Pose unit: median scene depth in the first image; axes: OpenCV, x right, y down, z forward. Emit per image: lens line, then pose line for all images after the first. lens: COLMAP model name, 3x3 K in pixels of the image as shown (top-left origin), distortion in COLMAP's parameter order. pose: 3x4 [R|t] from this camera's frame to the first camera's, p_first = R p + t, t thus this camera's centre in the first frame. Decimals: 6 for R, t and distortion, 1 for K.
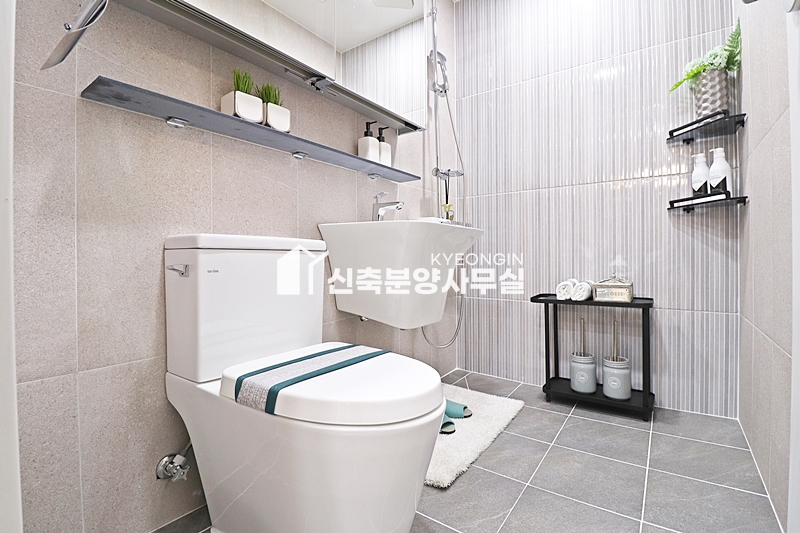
lens RADIAL K [[371.0, 0, 404.3], [0, 371.0, 265.6], [0, 0, 1]] dist [-0.005877, -0.007003]
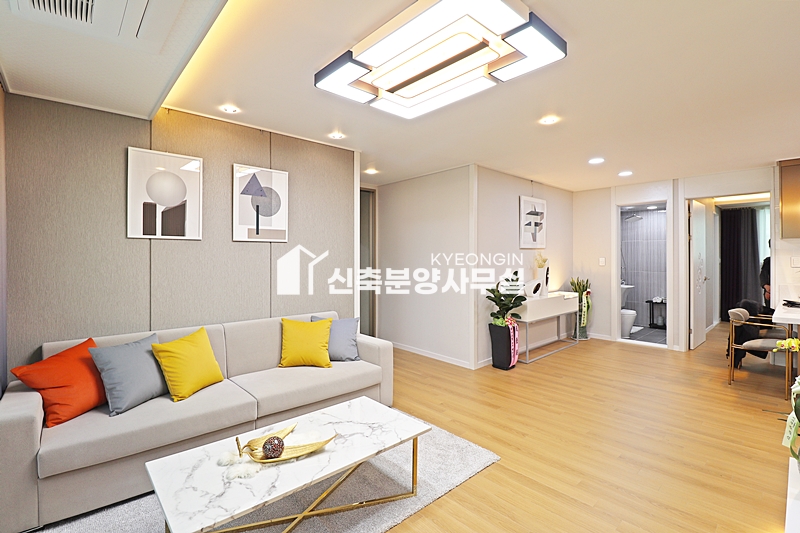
lens RADIAL K [[371.0, 0, 398.4], [0, 371.0, 262.9], [0, 0, 1]] dist [-0.005877, -0.007003]
pose [[0.971241, 0.002121, -0.238091, -1.078490], [-0.001024, 0.999988, 0.004731, -0.288418], [0.238098, -0.004351, 0.971231, -2.909920]]
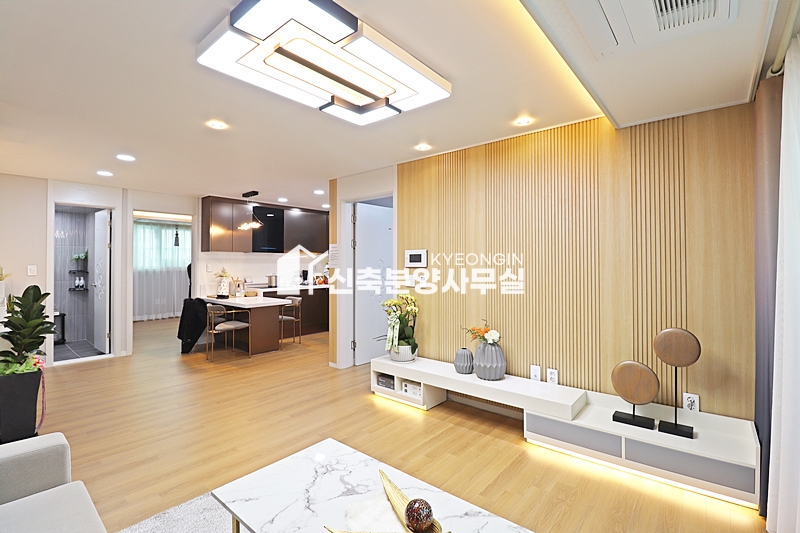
lens RADIAL K [[371.0, 0, 401.0], [0, 371.0, 255.3], [0, 0, 1]] dist [-0.005877, -0.007003]
pose [[0.078505, 0.032030, 0.996399, -2.225139], [0.006983, 0.999442, -0.032678, -0.284115], [-0.996889, 0.009523, 0.078238, -2.166394]]
